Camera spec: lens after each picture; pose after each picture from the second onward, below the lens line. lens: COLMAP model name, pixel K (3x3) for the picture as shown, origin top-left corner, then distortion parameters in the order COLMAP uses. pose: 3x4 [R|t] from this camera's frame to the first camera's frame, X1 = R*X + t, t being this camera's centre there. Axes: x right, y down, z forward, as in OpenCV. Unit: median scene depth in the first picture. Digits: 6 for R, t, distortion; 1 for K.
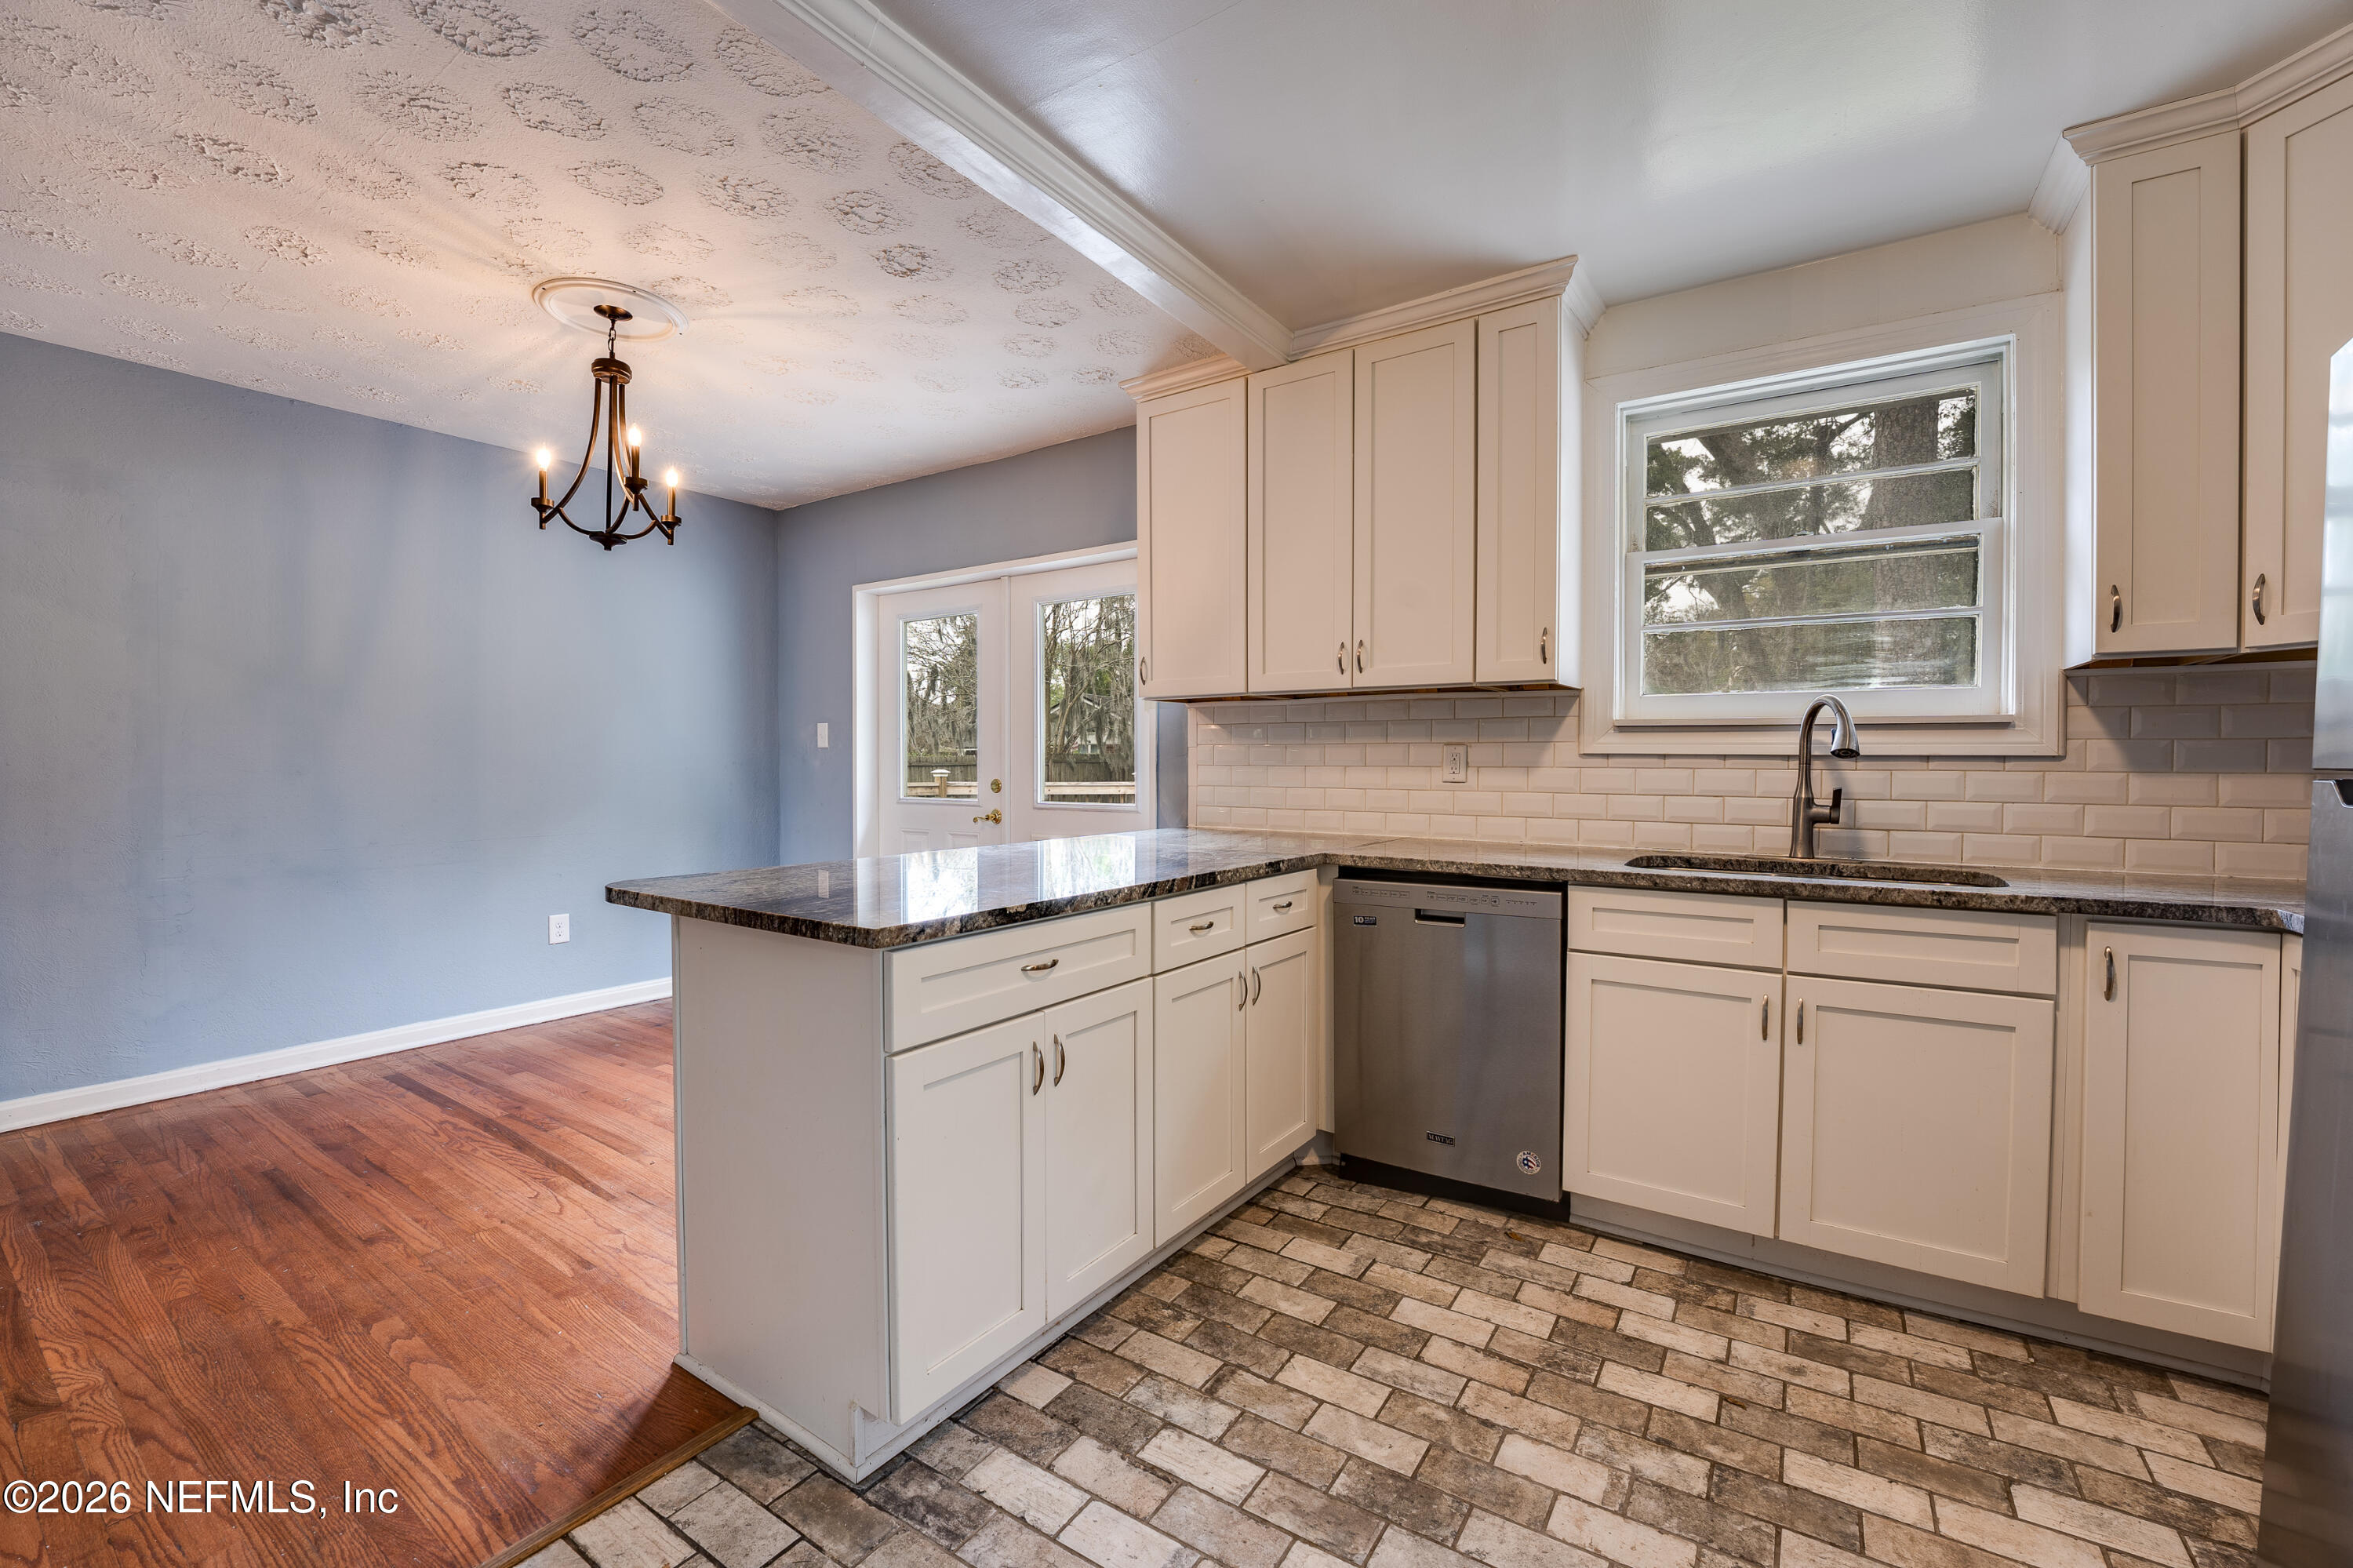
lens RADIAL K [[959.3, 0, 1172.5], [0, 959.3, 787.6], [0, 0, 1]] dist [-0.030409, 0.004244]
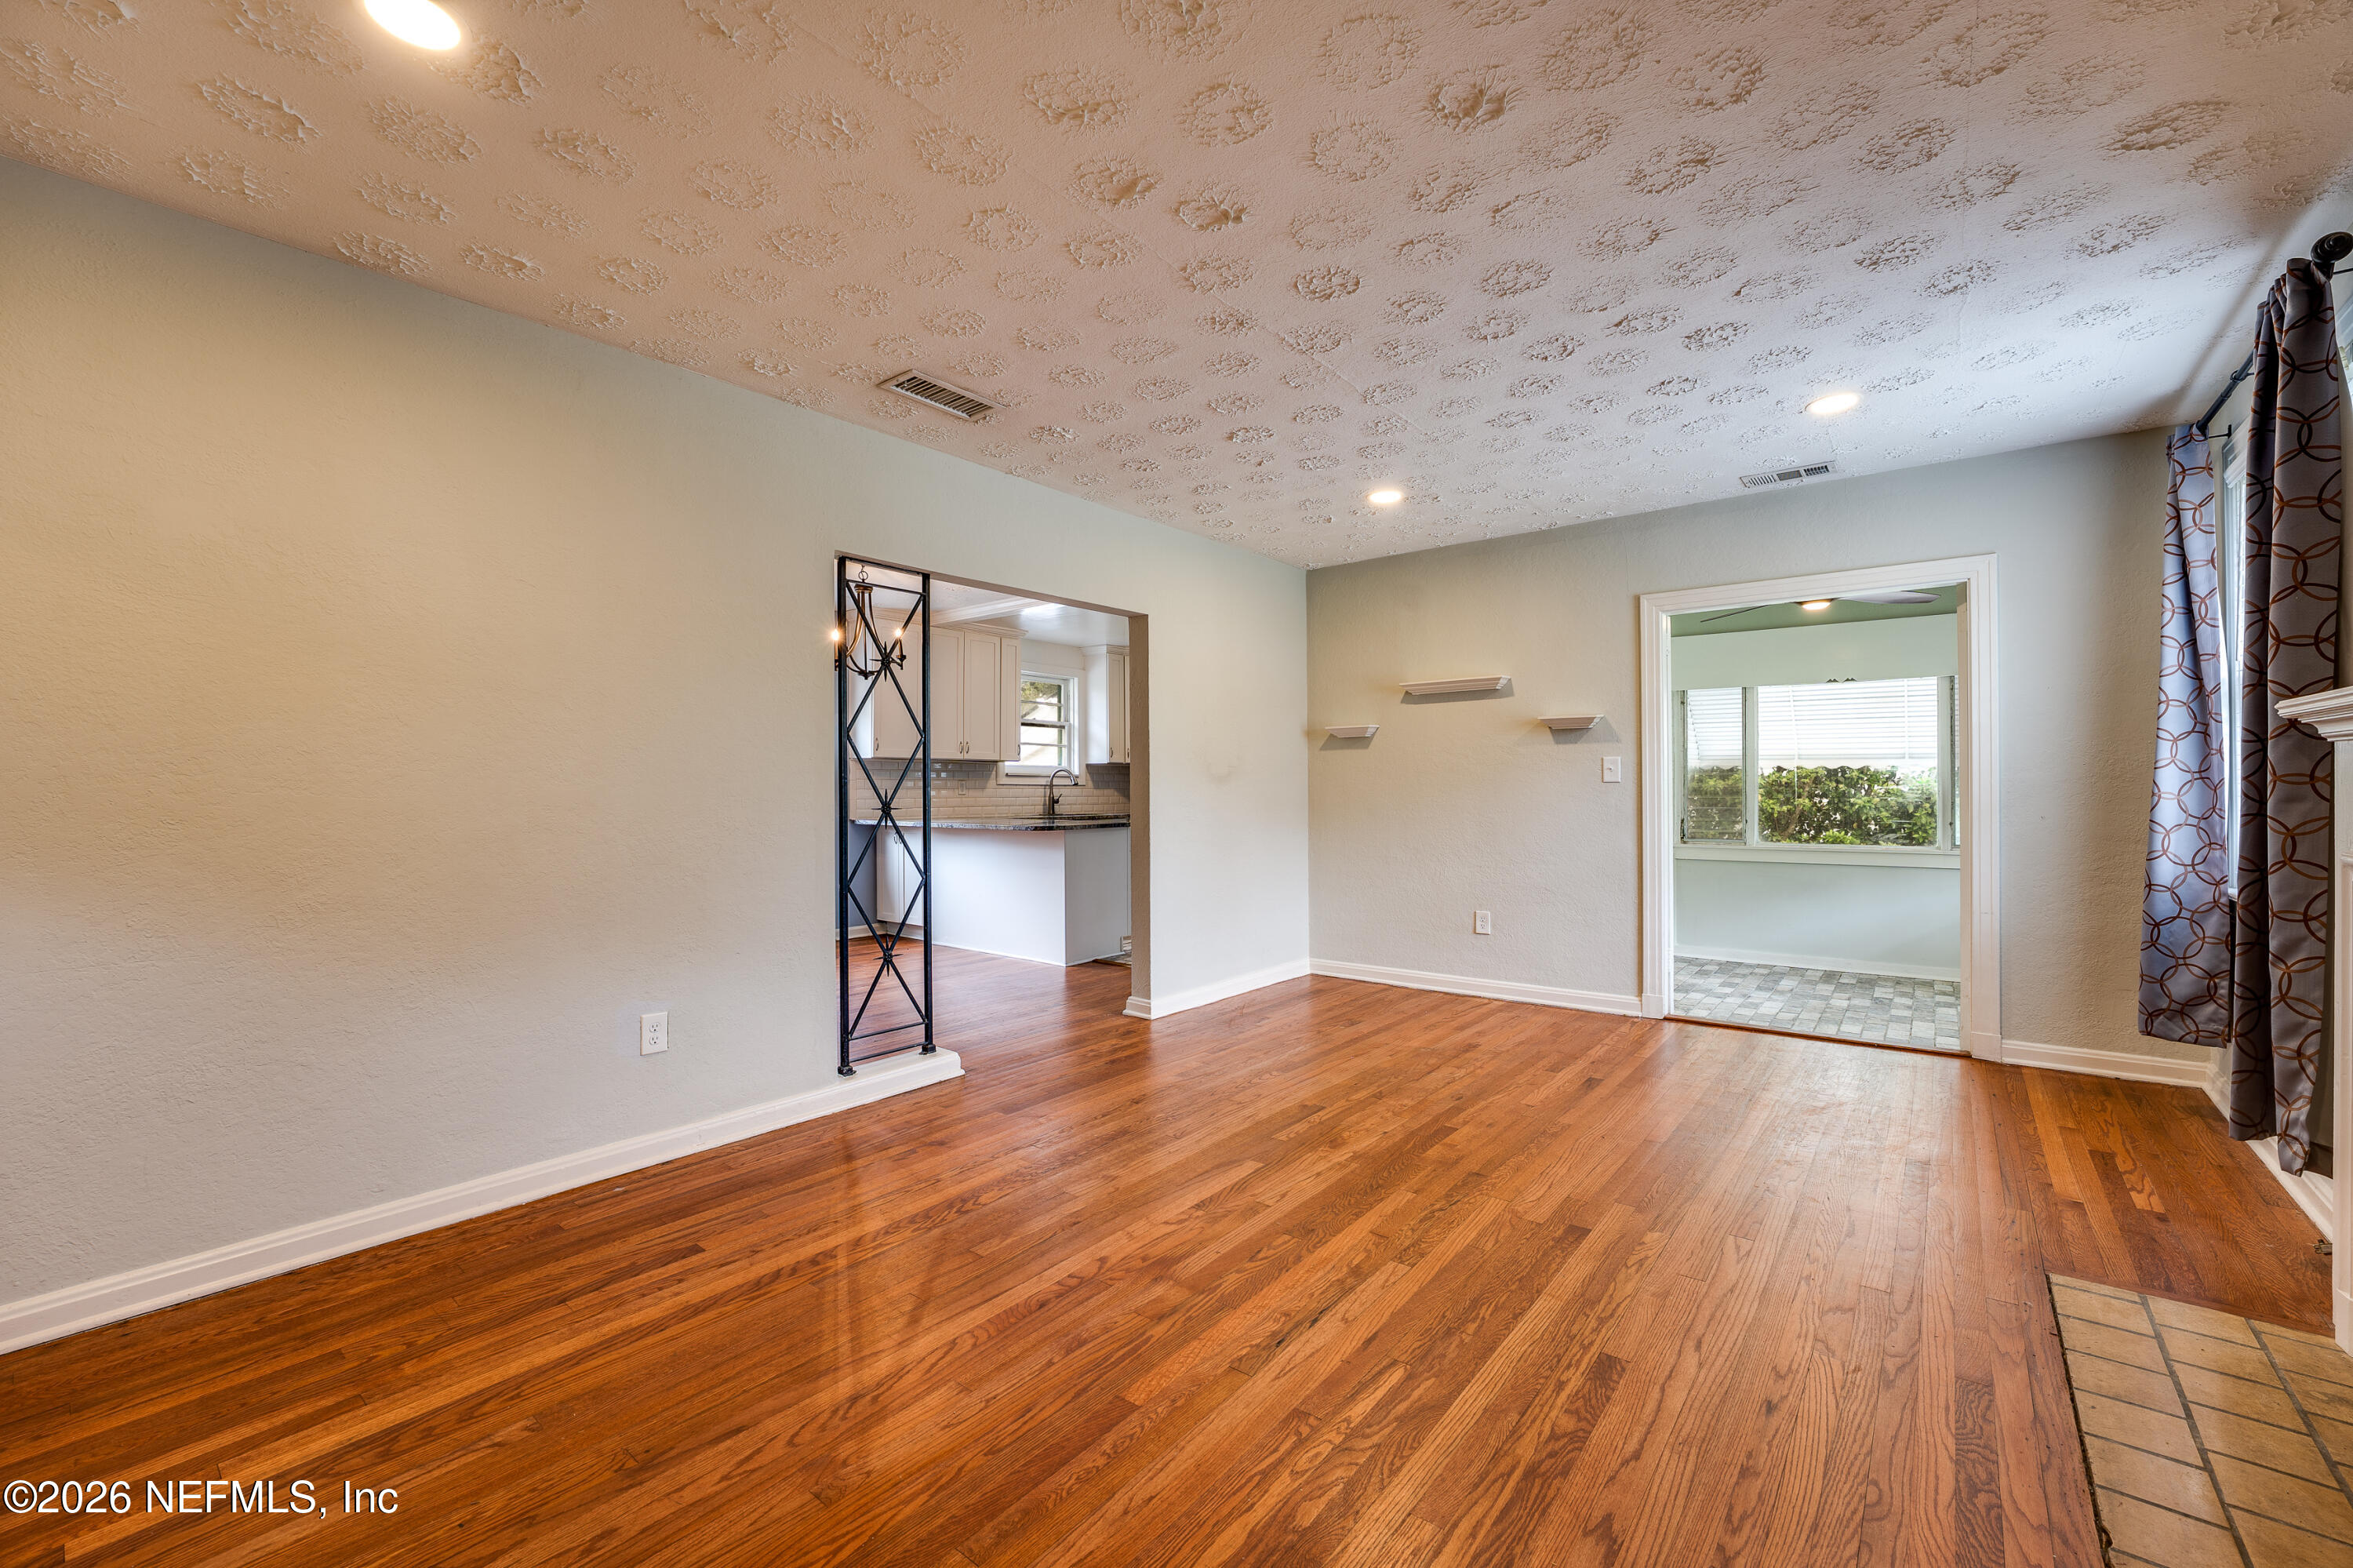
lens RADIAL K [[959.3, 0, 1184.3], [0, 959.3, 782.7], [0, 0, 1]] dist [-0.030409, 0.004244]
pose [[0.084117, 0.002969, 0.996451, -2.824014], [0.029440, 0.999552, -0.005463, -0.007310], [-0.996021, 0.029795, 0.083992, 0.202924]]
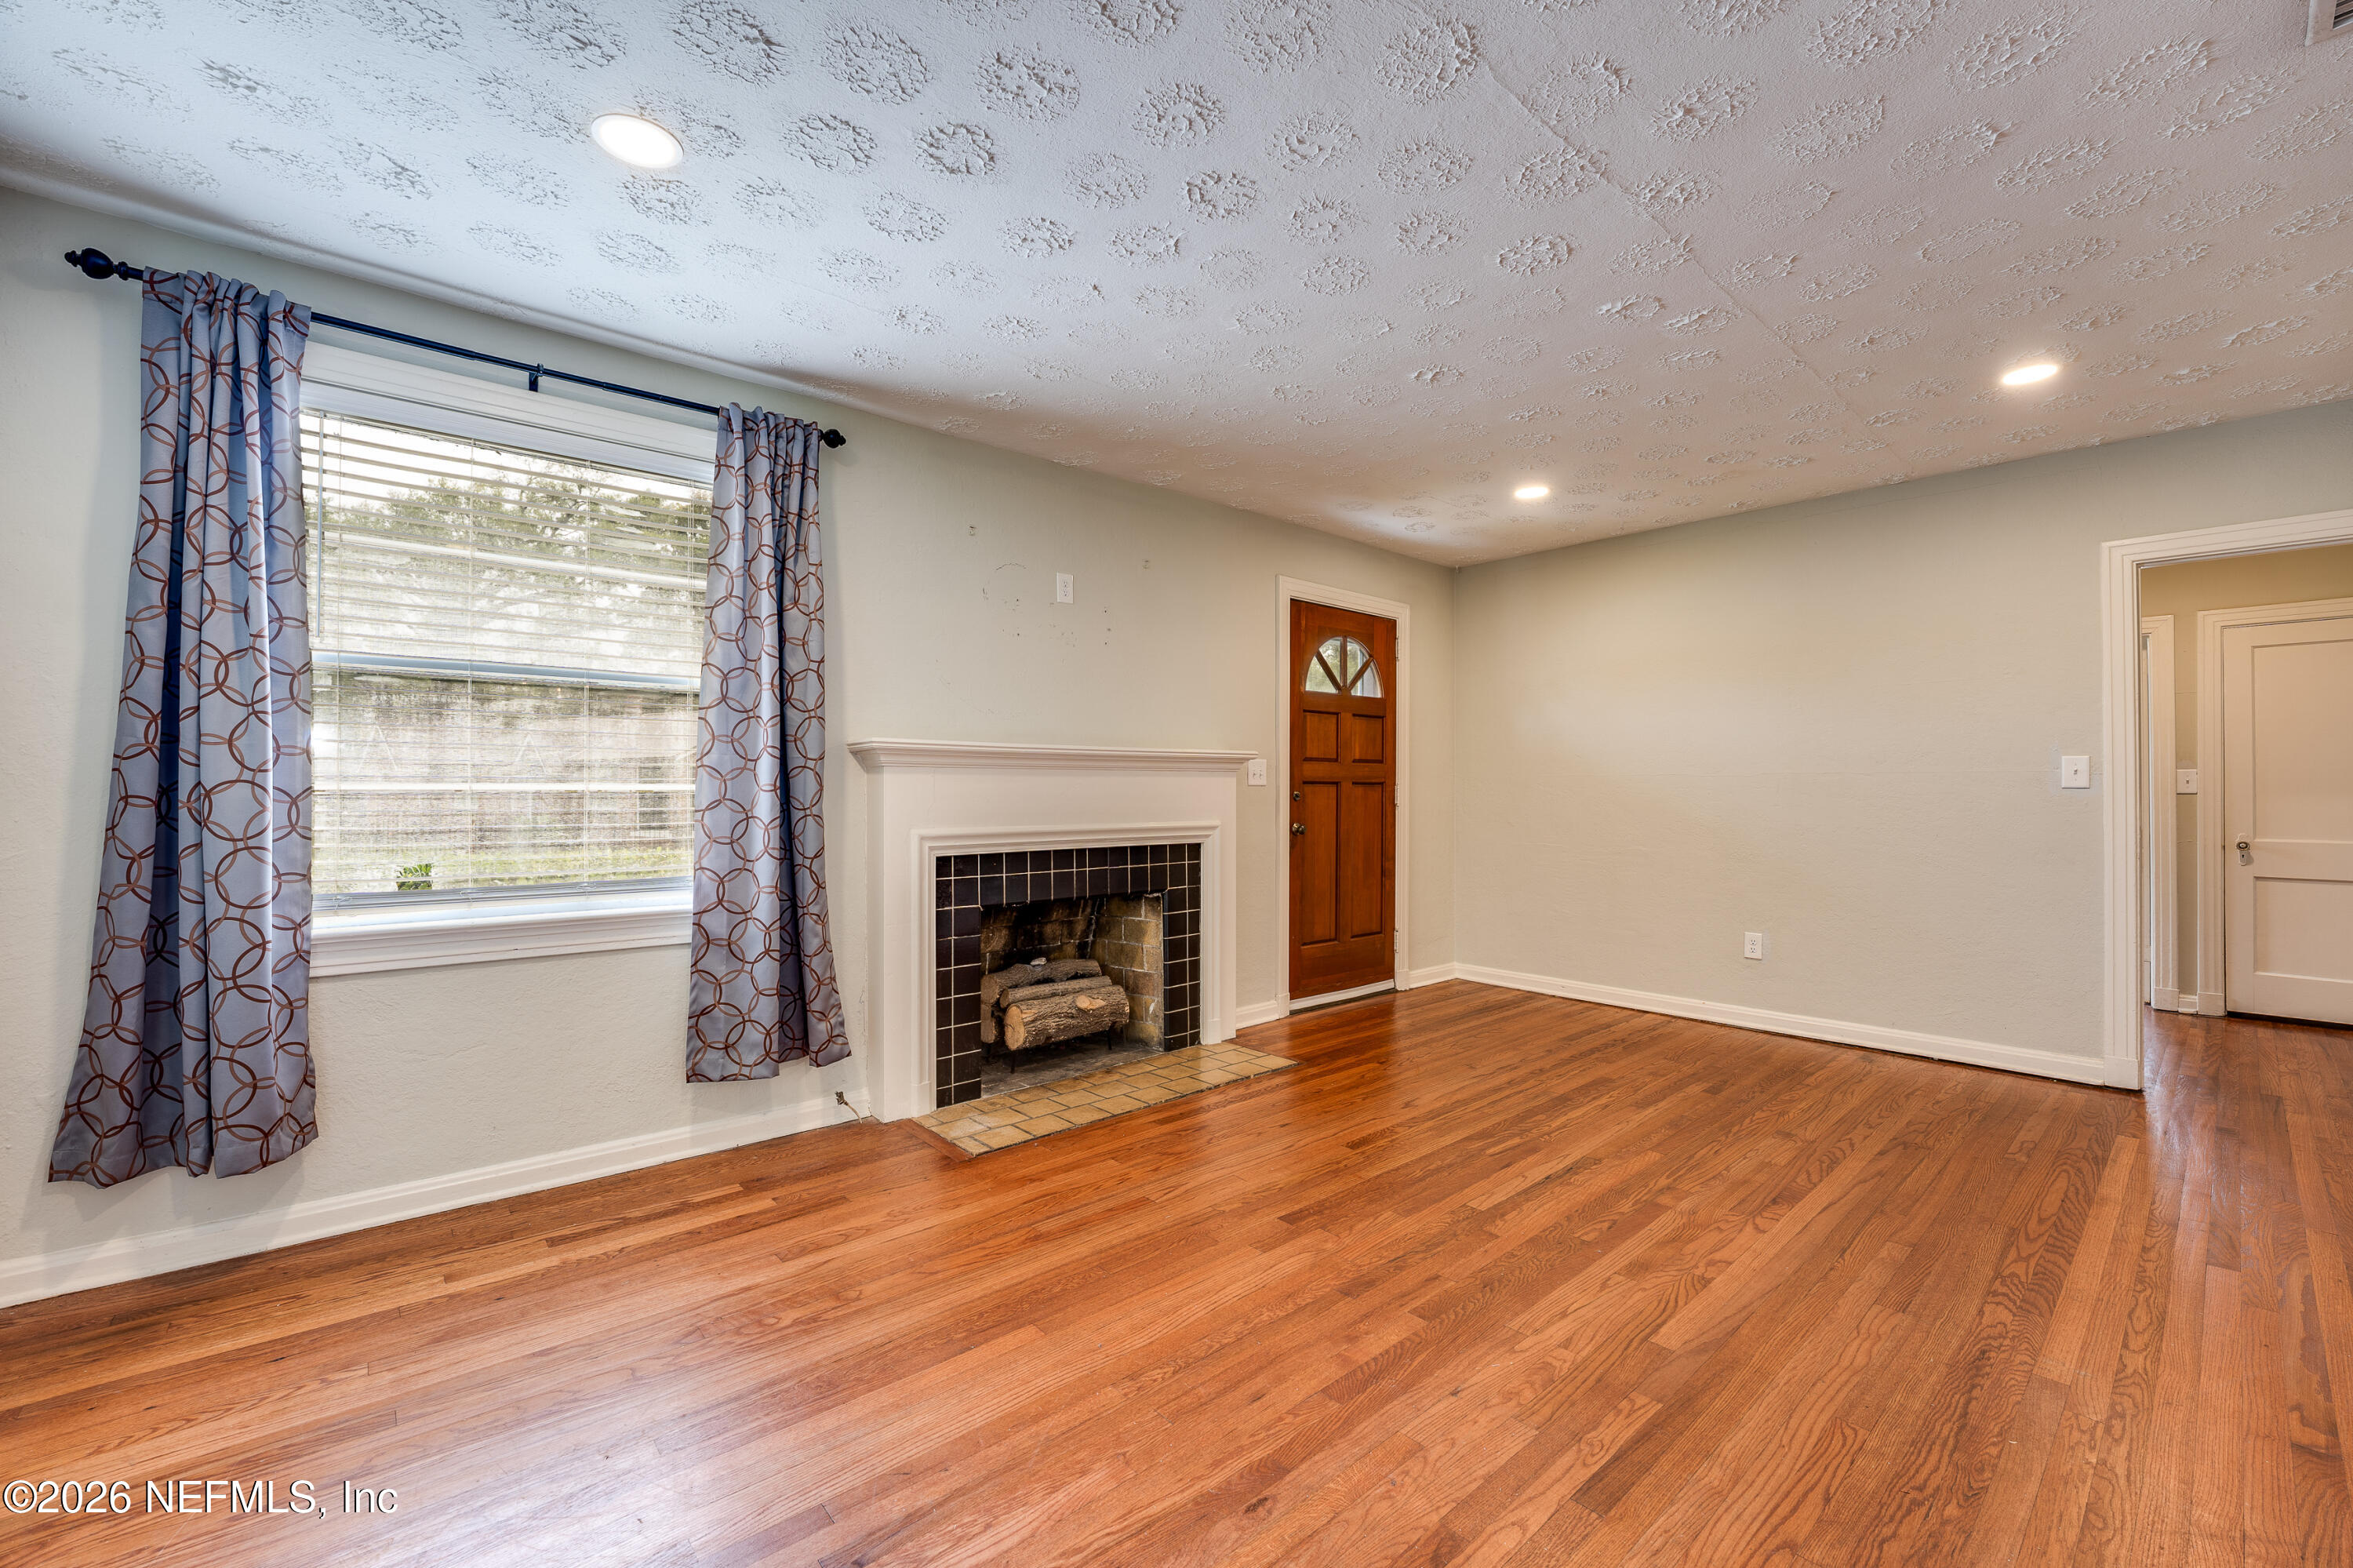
lens RADIAL K [[959.3, 0, 1182.5], [0, 959.3, 786.9], [0, 0, 1]] dist [-0.030409, 0.004244]
pose [[-0.251551, -0.004410, -0.967834, -0.786665], [-0.021079, 0.999777, 0.000923, 0.000754], [0.967614, 0.020633, -0.251588, 0.028548]]
